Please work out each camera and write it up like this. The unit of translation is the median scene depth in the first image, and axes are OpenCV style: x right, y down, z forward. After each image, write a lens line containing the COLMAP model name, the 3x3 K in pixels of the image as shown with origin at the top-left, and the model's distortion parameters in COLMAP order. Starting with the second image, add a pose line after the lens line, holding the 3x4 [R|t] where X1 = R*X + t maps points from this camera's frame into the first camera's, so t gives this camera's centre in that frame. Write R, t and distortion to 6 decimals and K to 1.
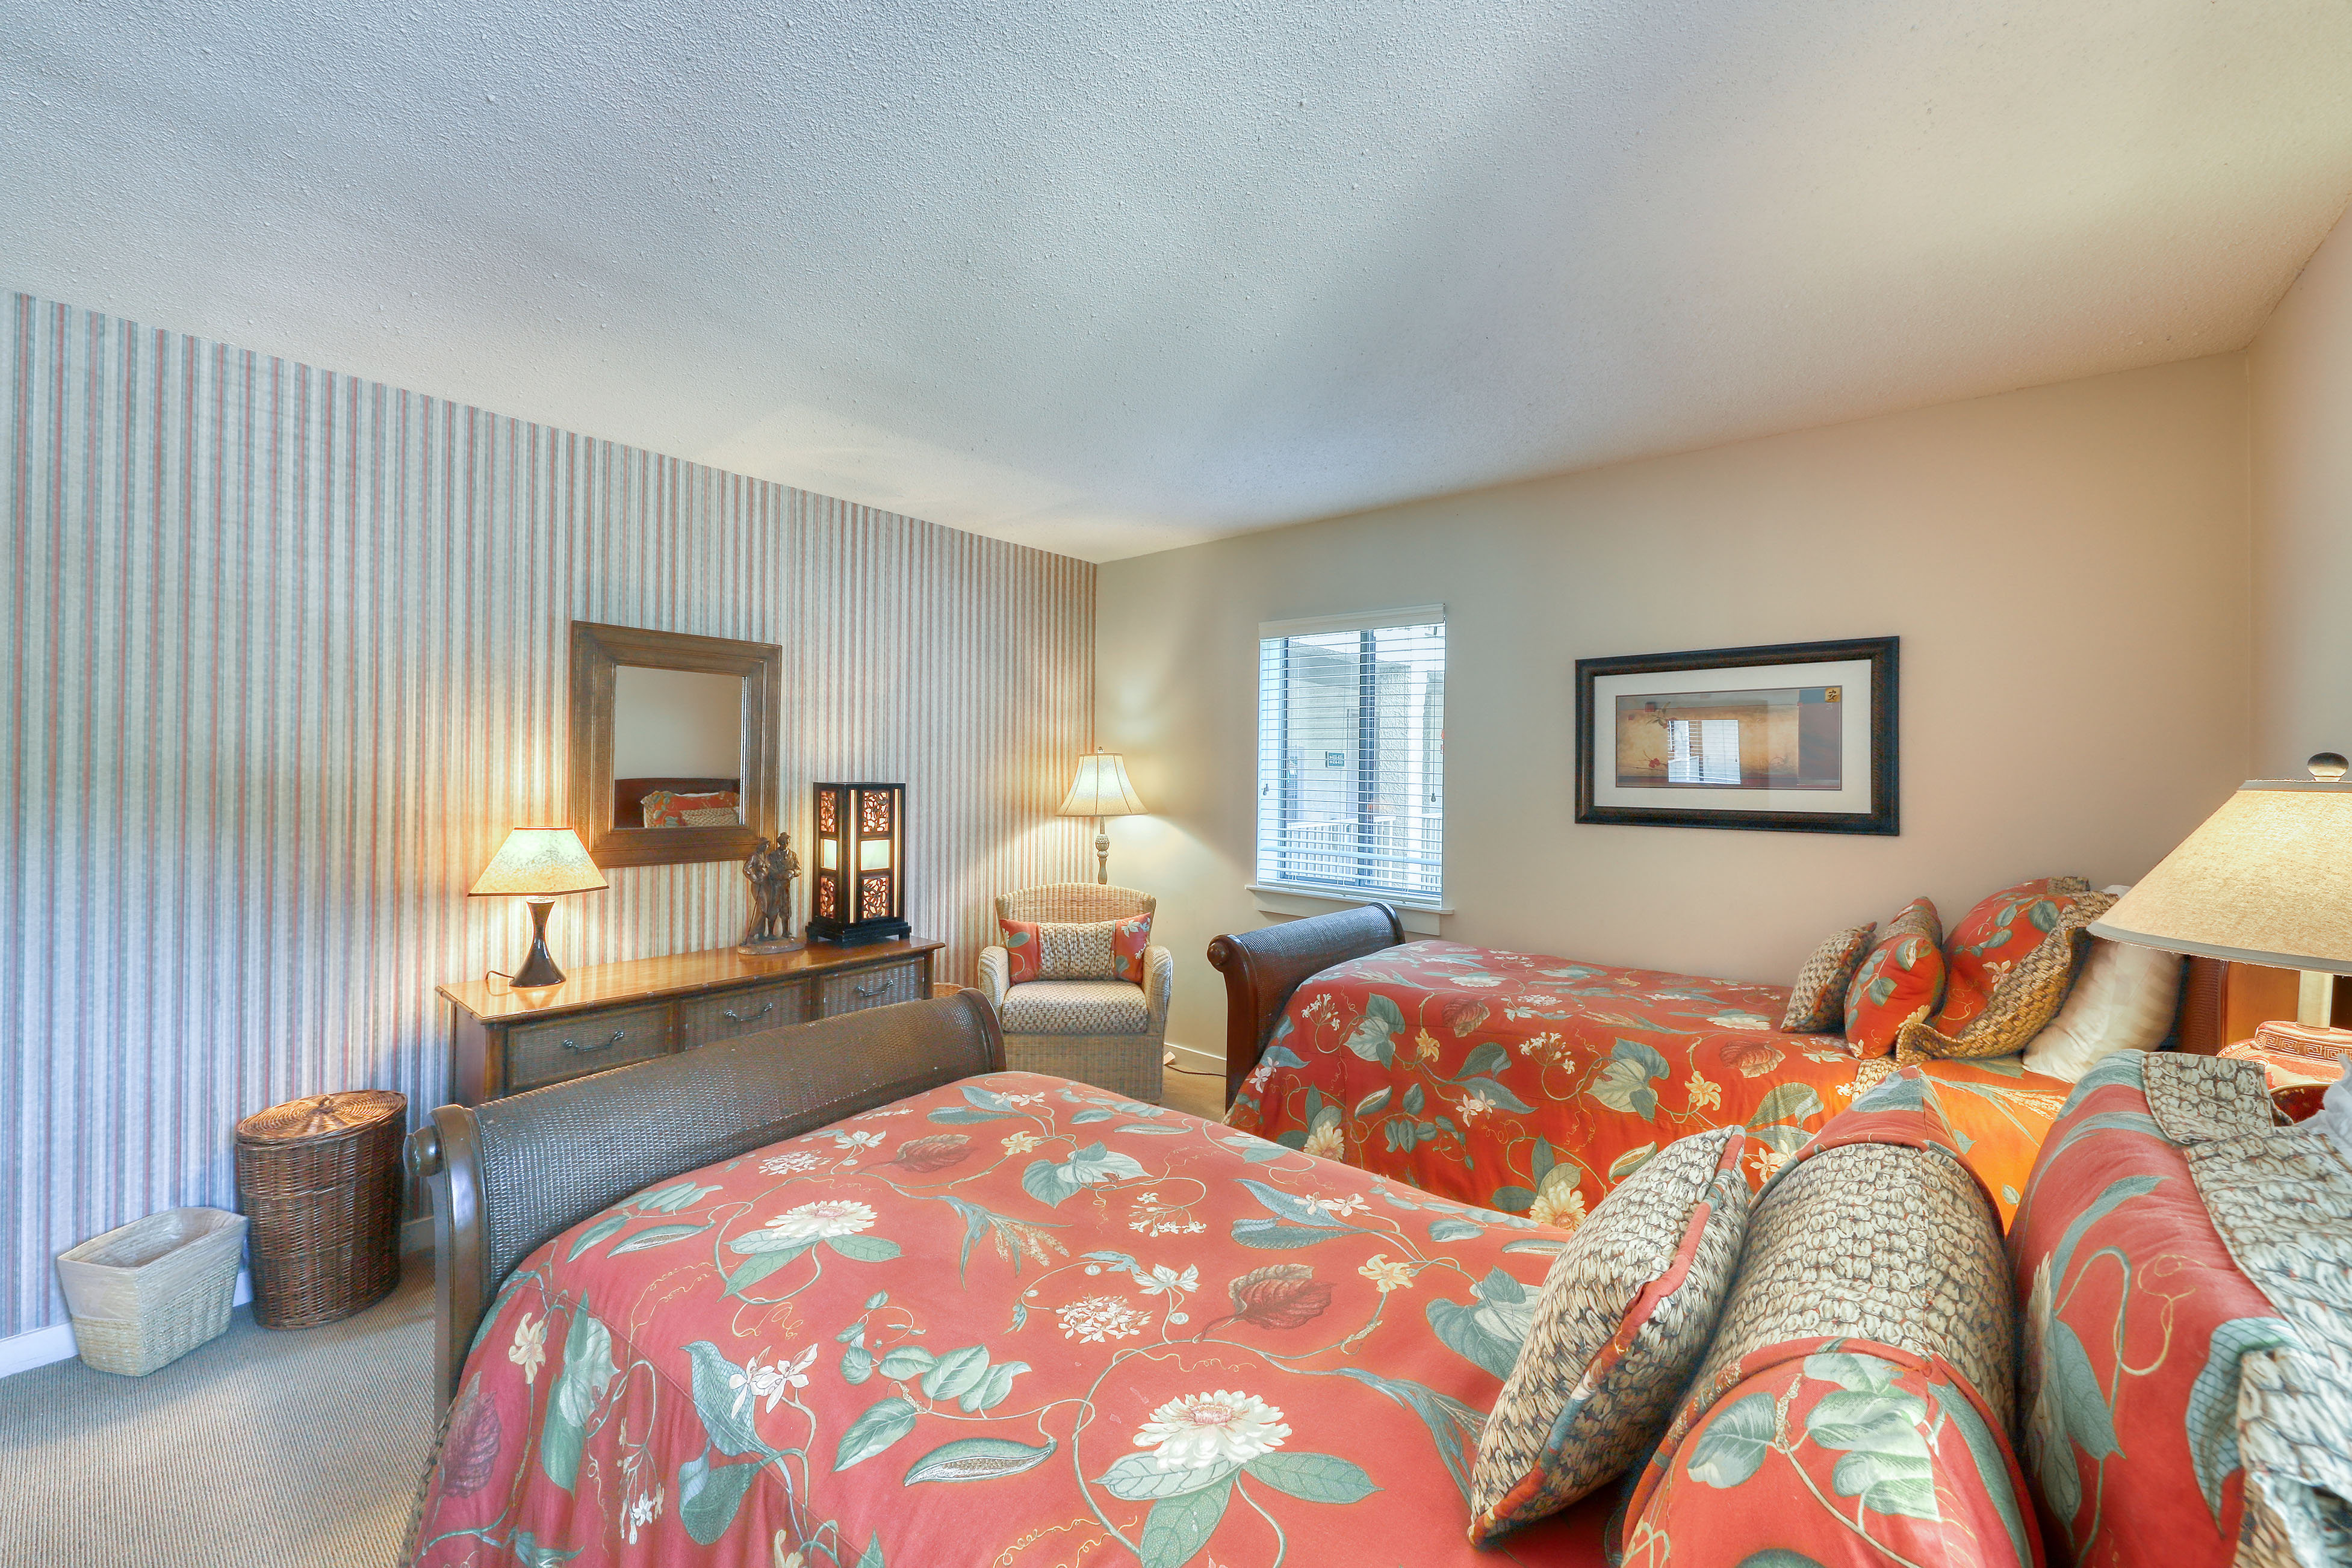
lens RADIAL K [[946.3, 0, 1176.0], [0, 946.3, 784.0], [0, 0, 1]] dist [0.001501, 0.000042]
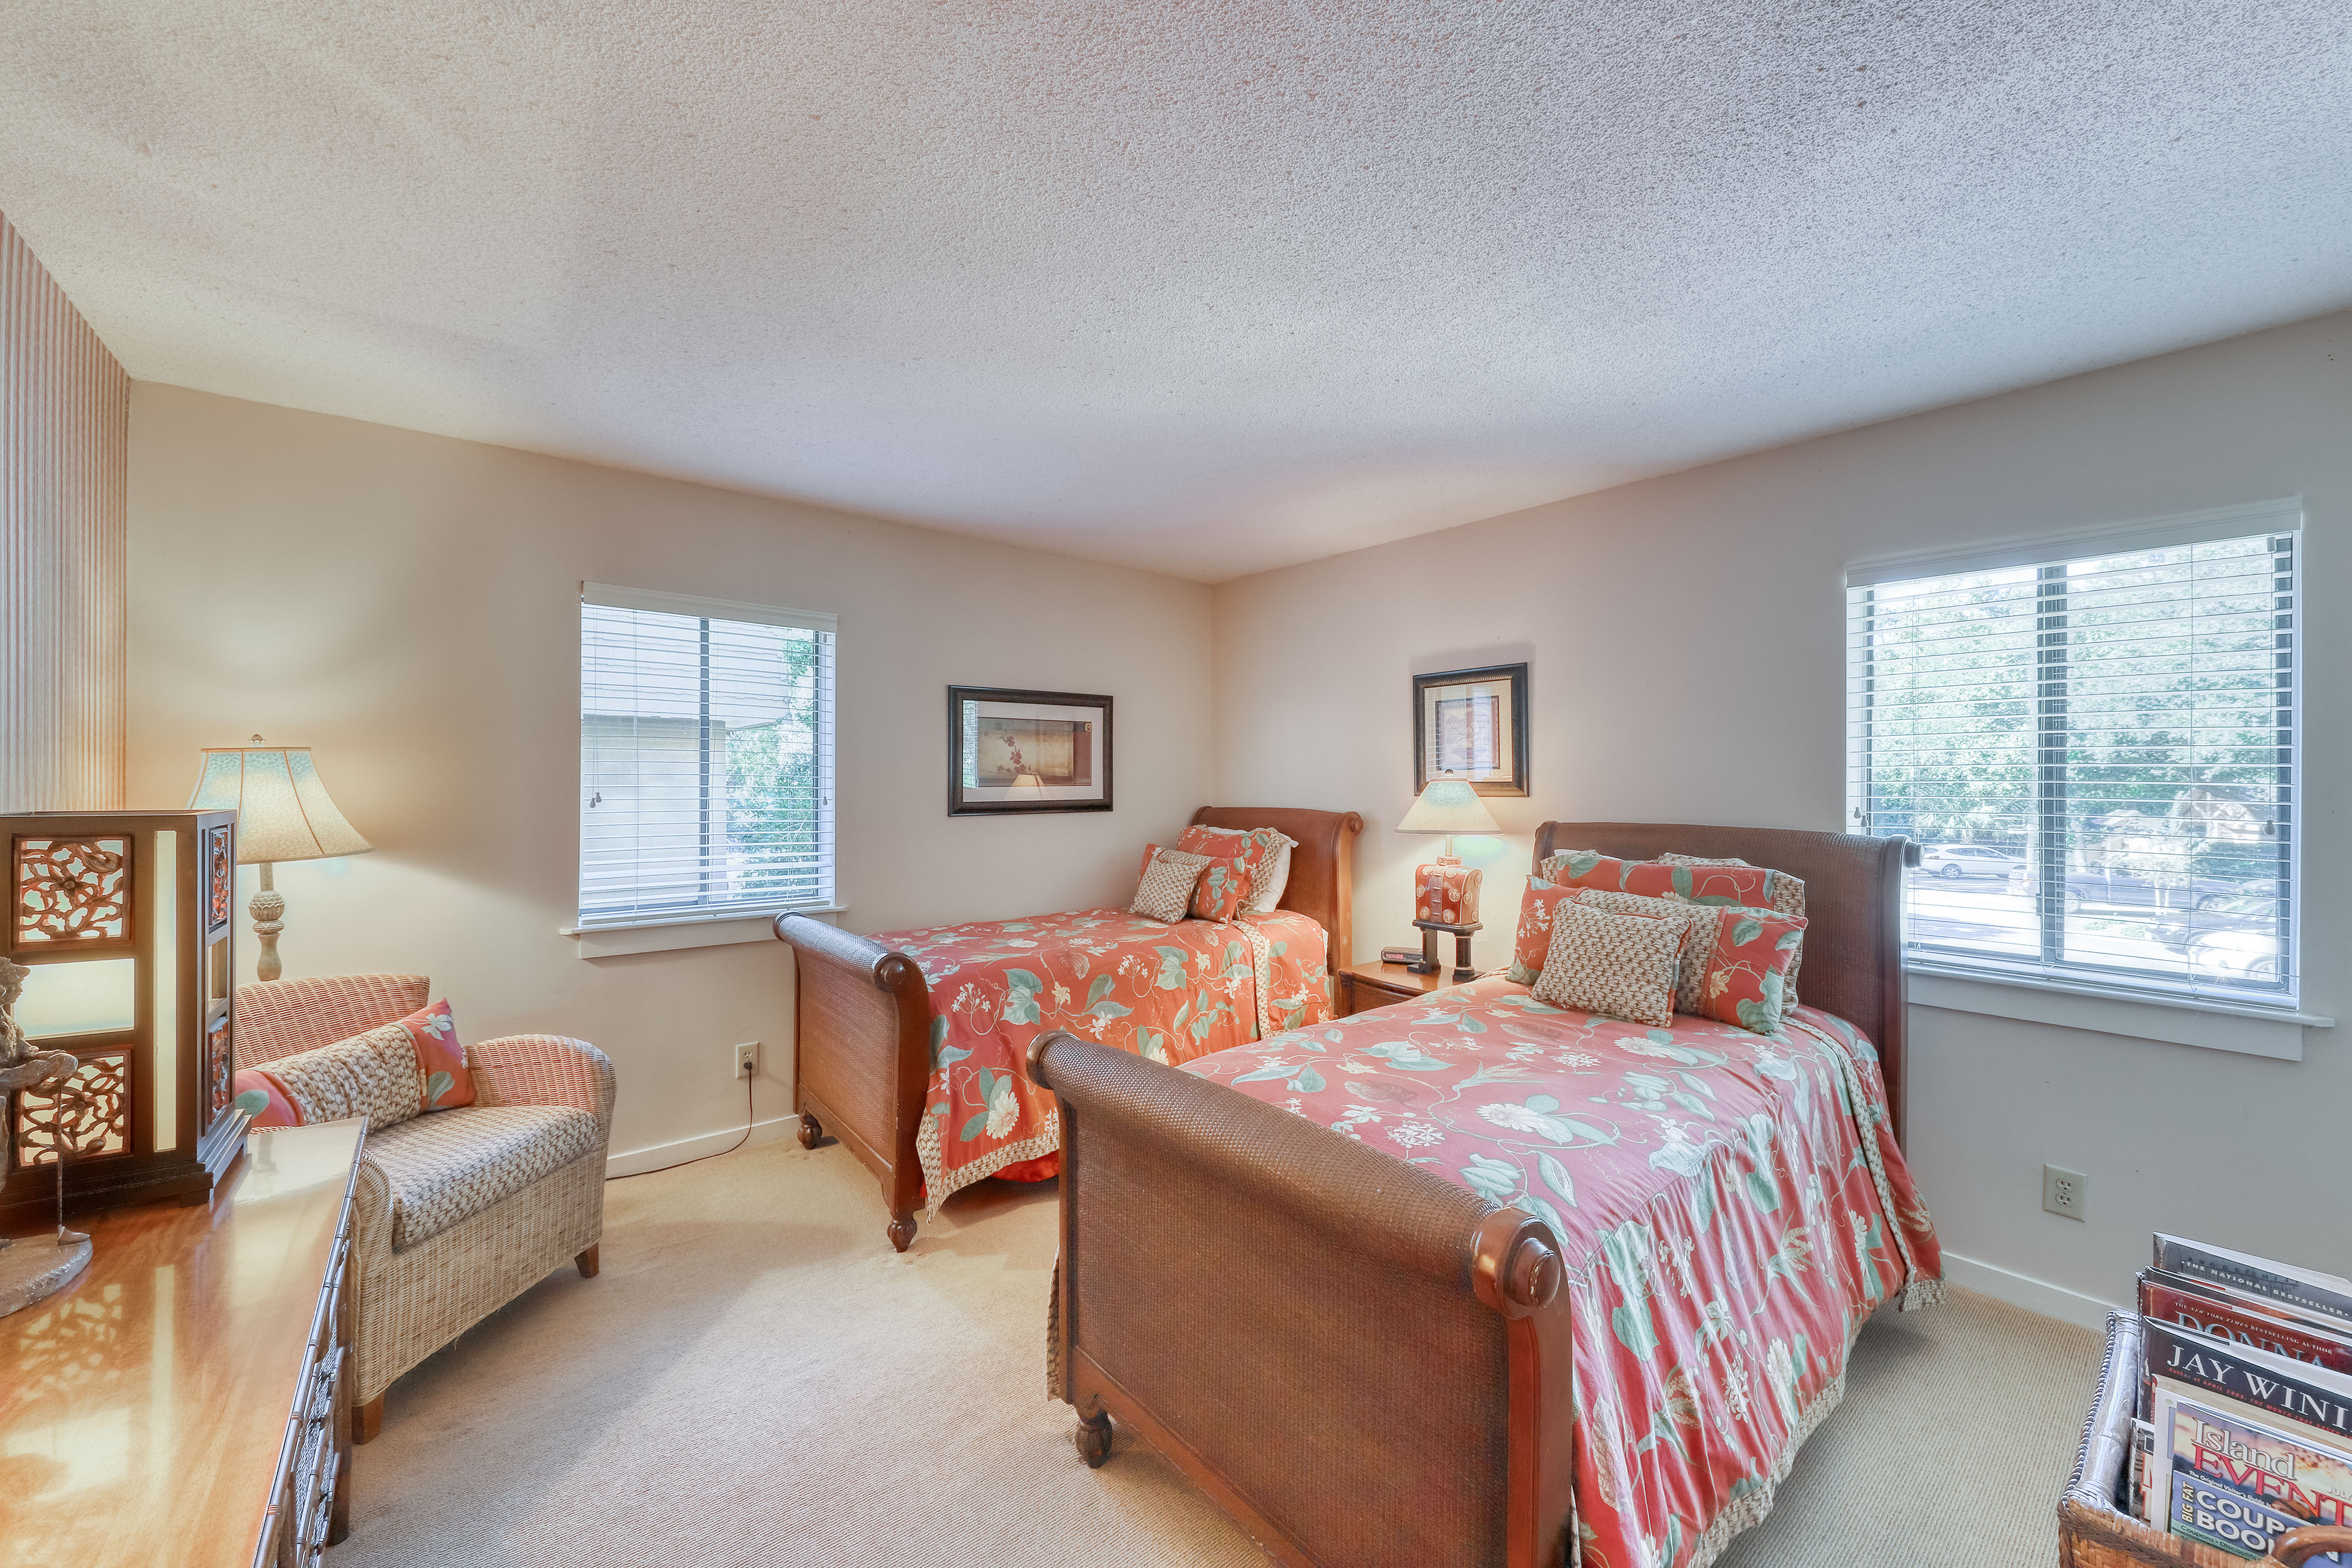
lens RADIAL K [[897.1, 0, 1176.0], [0, 897.1, 784.0], [0, 0, 1]] dist [0.001440, 0.000027]
pose [[0.161648, -0.016663, 0.986708, -0.815277], [0.014744, 0.999787, 0.014468, -0.015926], [-0.986738, 0.012209, 0.161859, 0.607219]]
